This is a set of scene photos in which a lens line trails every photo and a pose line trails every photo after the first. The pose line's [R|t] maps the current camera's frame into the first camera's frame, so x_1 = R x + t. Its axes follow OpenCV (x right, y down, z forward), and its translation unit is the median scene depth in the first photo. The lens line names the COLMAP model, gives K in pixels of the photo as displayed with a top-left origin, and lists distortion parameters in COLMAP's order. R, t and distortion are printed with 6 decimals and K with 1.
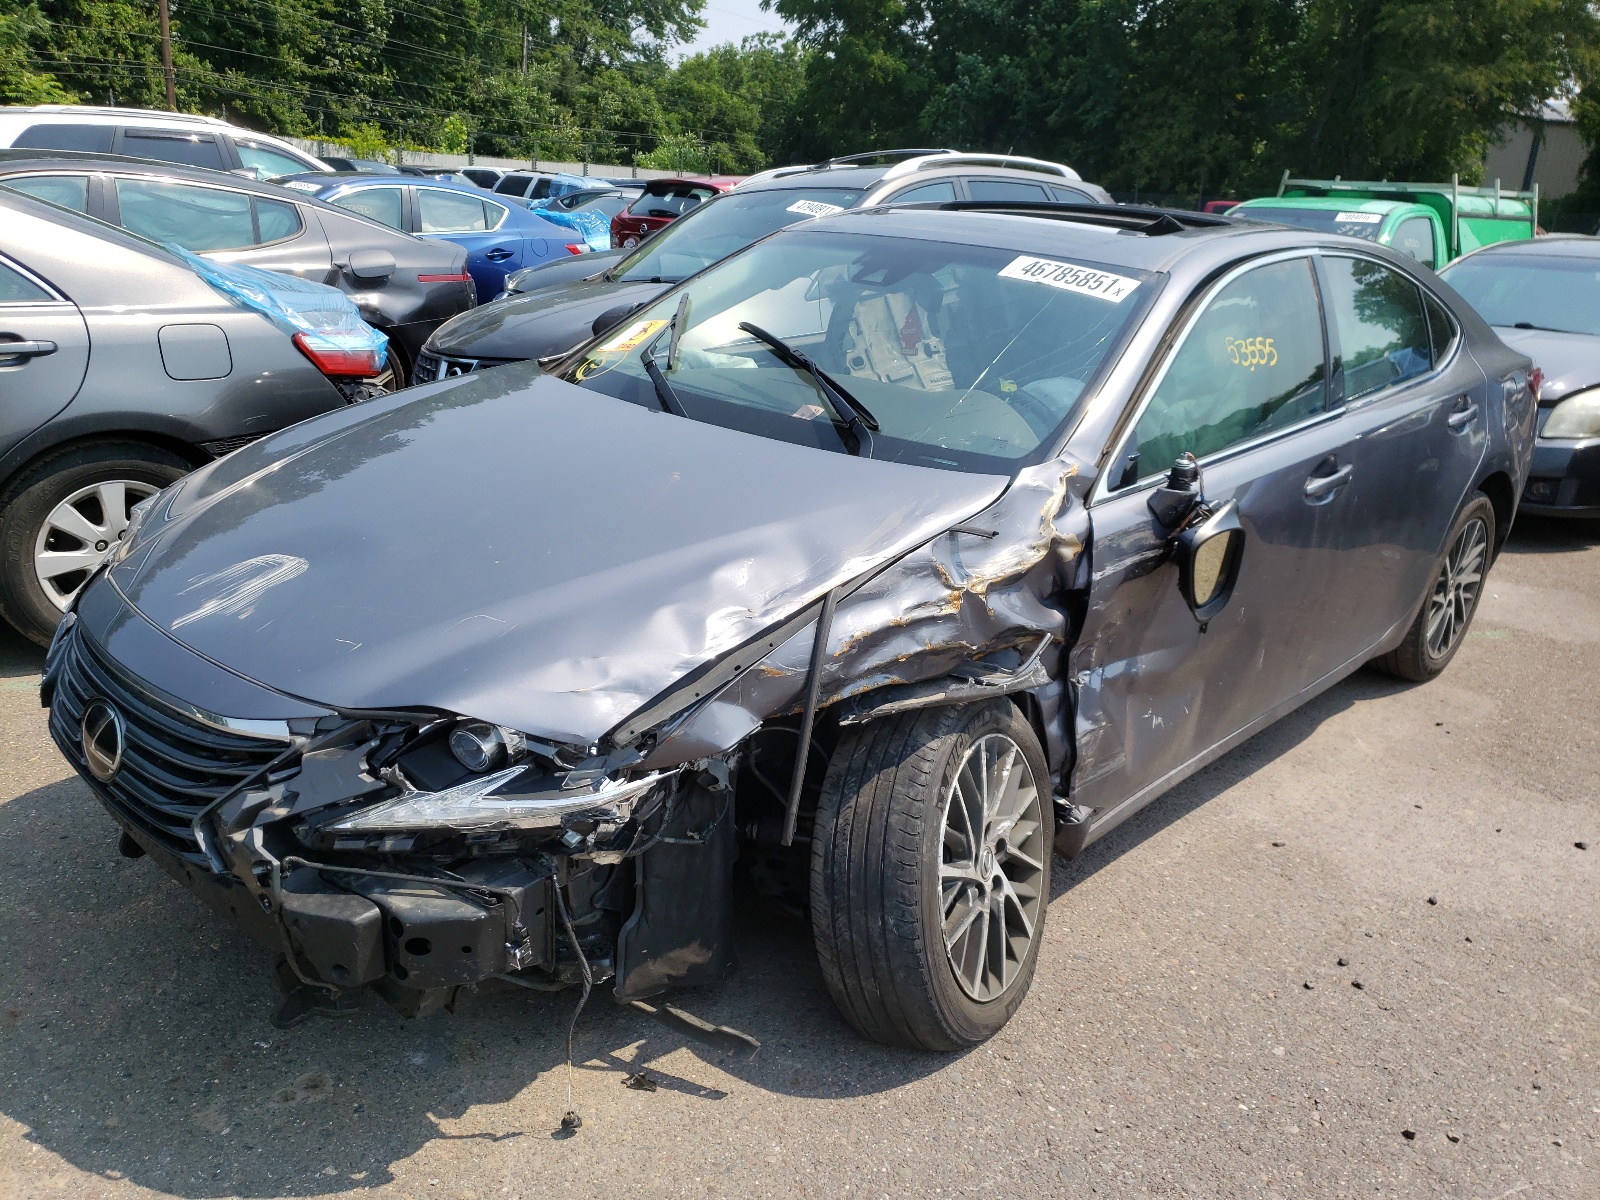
lens RADIAL K [[1220.2, 0, 840.5], [0, 1220.2, 598.9], [0, 0, 1]] dist [-0.000089, 0.000559]
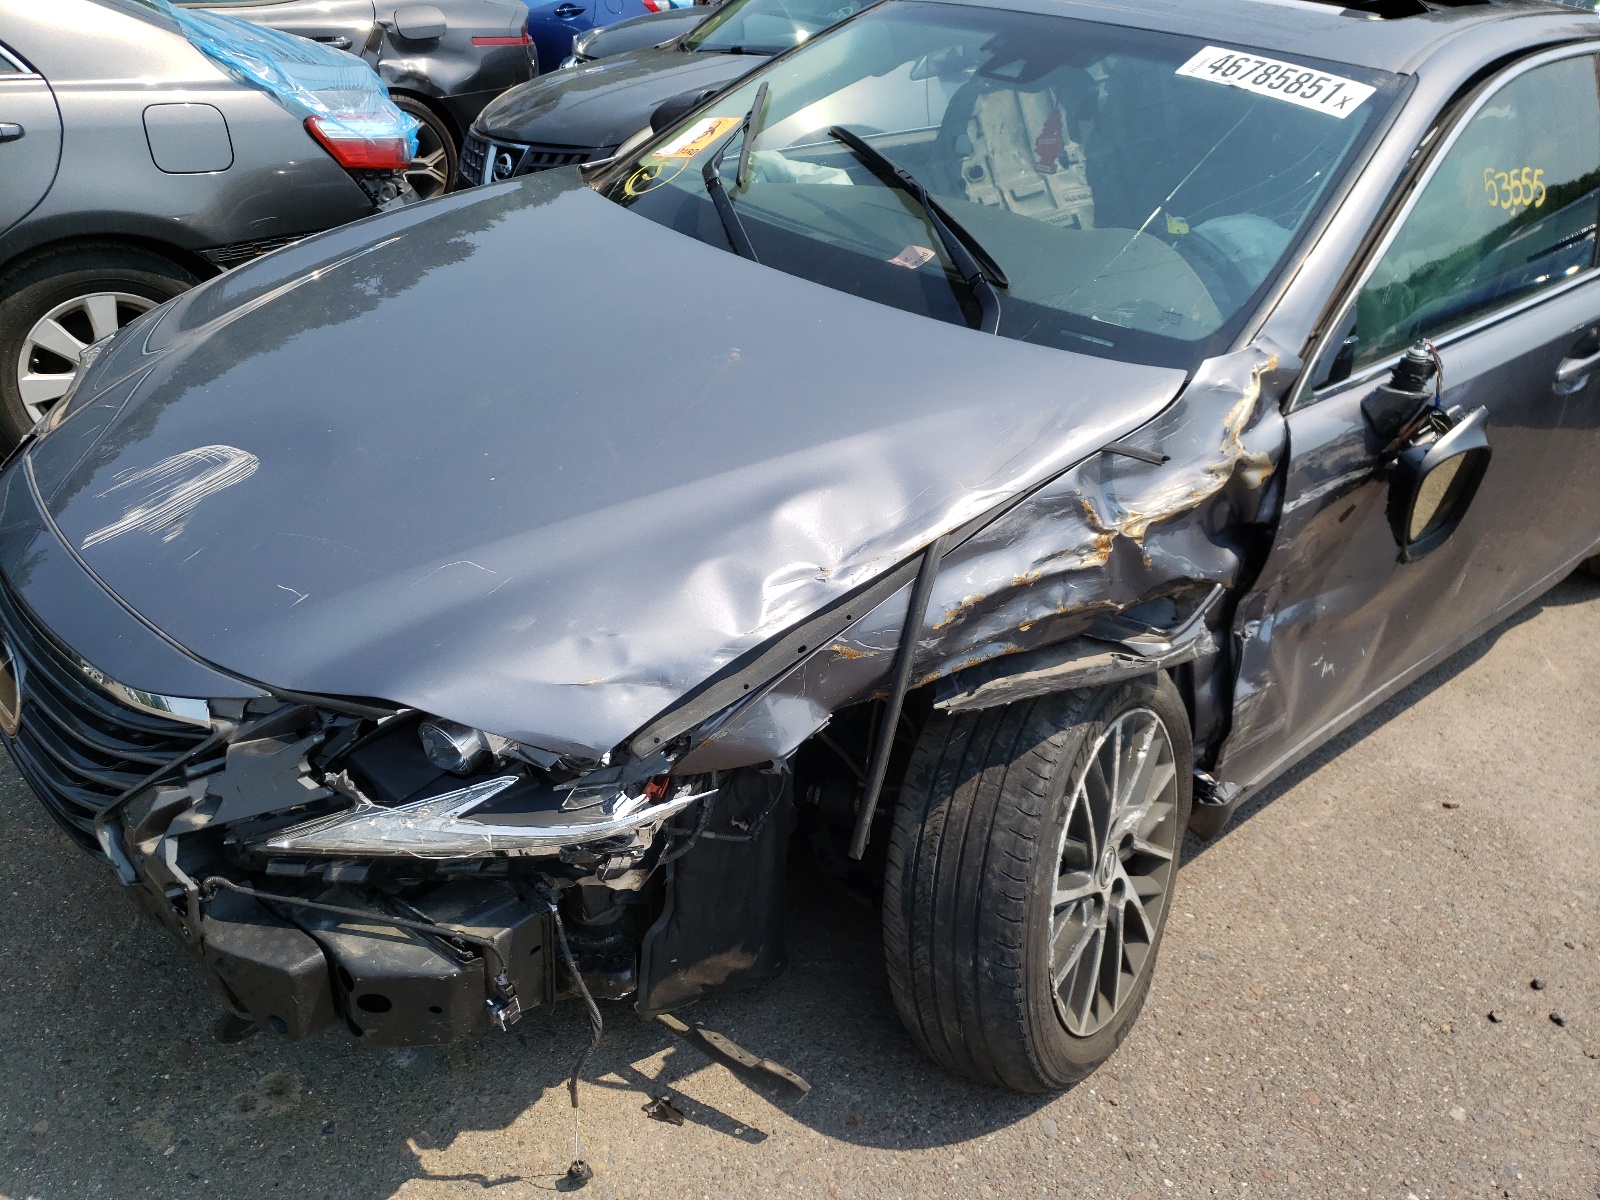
lens RADIAL K [[1193.2, 0, 804.9], [0, 1193.2, 562.8], [0, 0, 1]] dist [-0.058273, 0.096866]
pose [[0.994391, 0.060303, -0.086891, -0.020853], [-0.044986, 0.984669, 0.168535, -0.099468], [0.095722, -0.163681, 0.981858, 0.262864]]
